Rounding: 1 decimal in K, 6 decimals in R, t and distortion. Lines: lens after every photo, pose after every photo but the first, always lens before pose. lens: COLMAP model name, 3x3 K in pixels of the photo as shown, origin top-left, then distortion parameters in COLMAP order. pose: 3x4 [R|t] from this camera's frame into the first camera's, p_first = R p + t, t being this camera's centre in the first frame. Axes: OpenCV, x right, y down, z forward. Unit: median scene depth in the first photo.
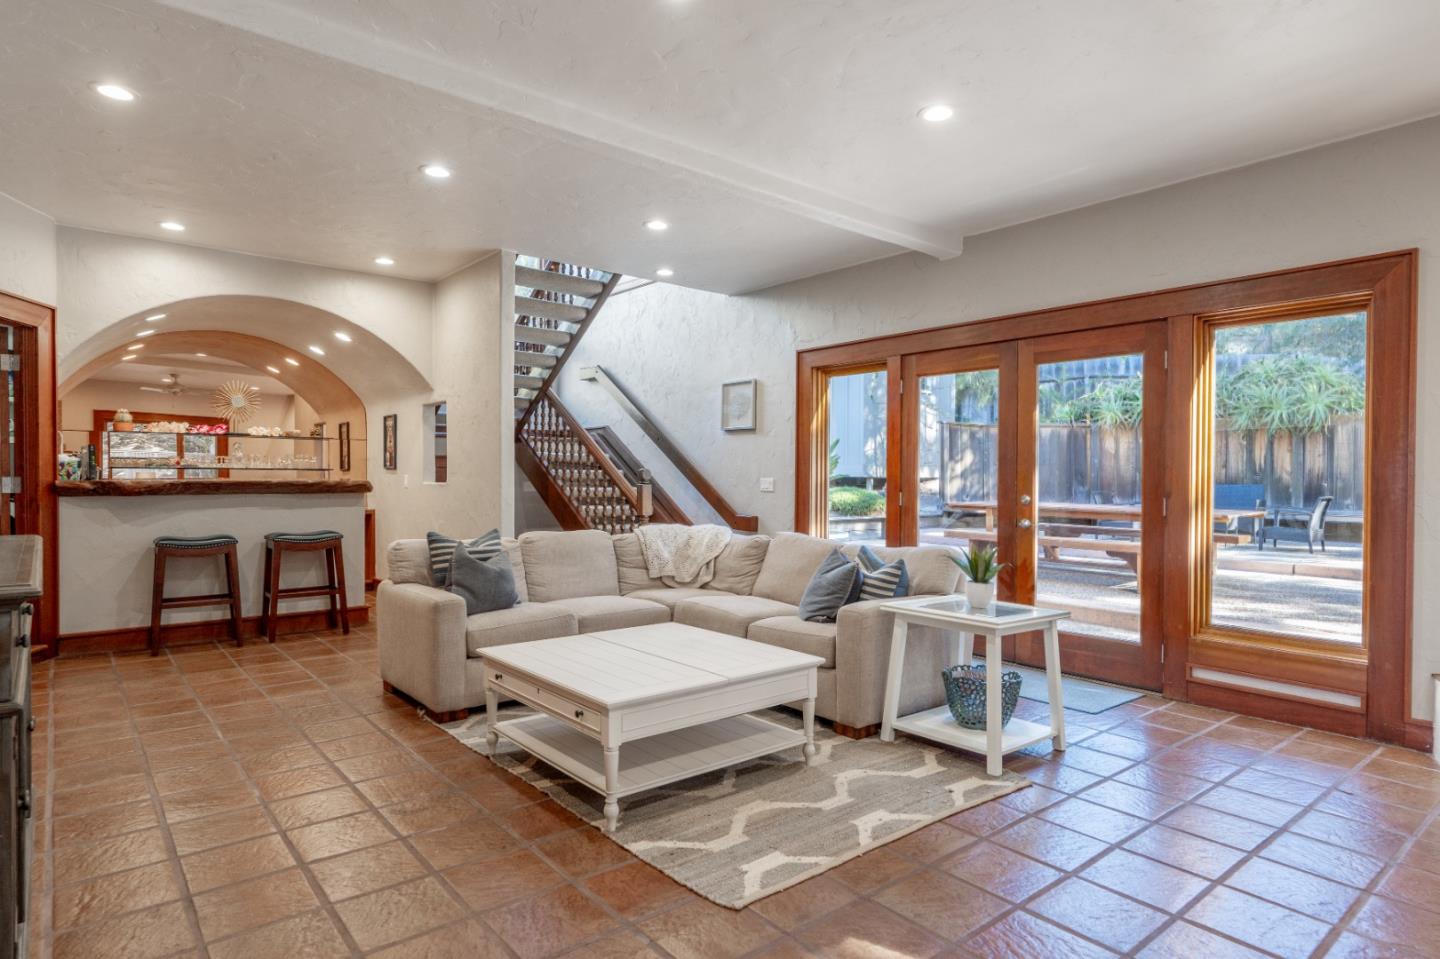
lens RADIAL K [[813.5, 0, 720.6], [0, 813.5, 485.1], [0, 0, 1]] dist [0.004397, -0.000281]
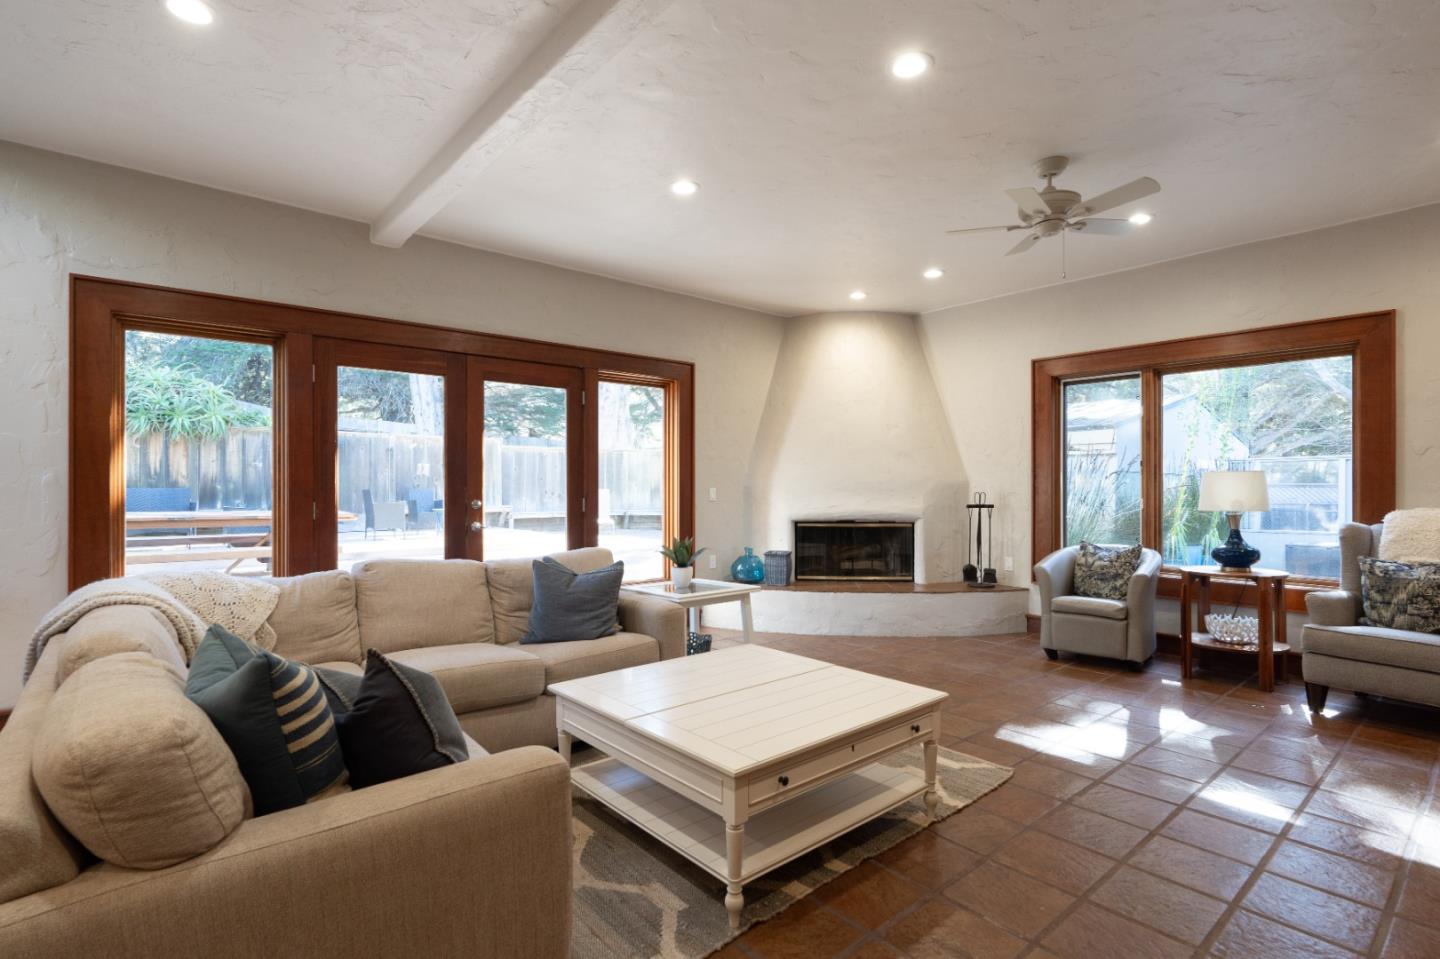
lens RADIAL K [[696.7, 0, 726.2], [0, 696.7, 479.6], [0, 0, 1]] dist [-0.004372, -0.000372]
pose [[-0.025193, -0.001824, 0.999681, -0.511557], [0.009828, 0.999950, 0.002072, -0.012267], [-0.999634, 0.009877, -0.025174, 0.632666]]
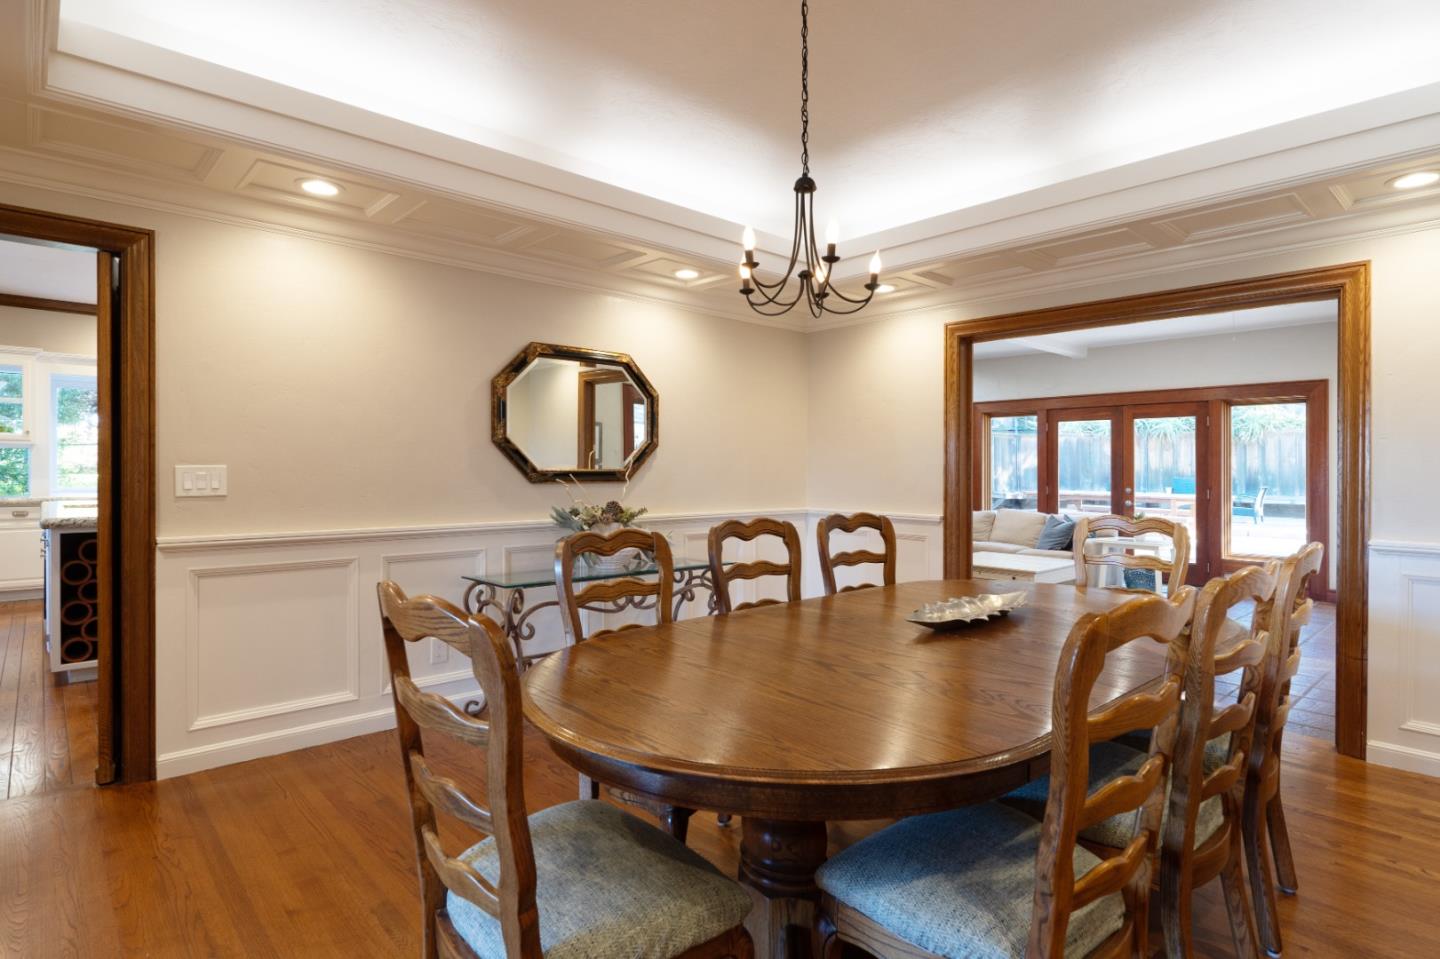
lens RADIAL K [[754.4, 0, 724.5], [0, 754.4, 471.0], [0, 0, 1]] dist [-0.001942, 0.000059]
pose [[0.998943, -0.003354, 0.045837, -0.591886], [0.003563, 0.999984, -0.004479, -0.021221], [-0.045821, 0.004638, 0.998939, -0.651516]]
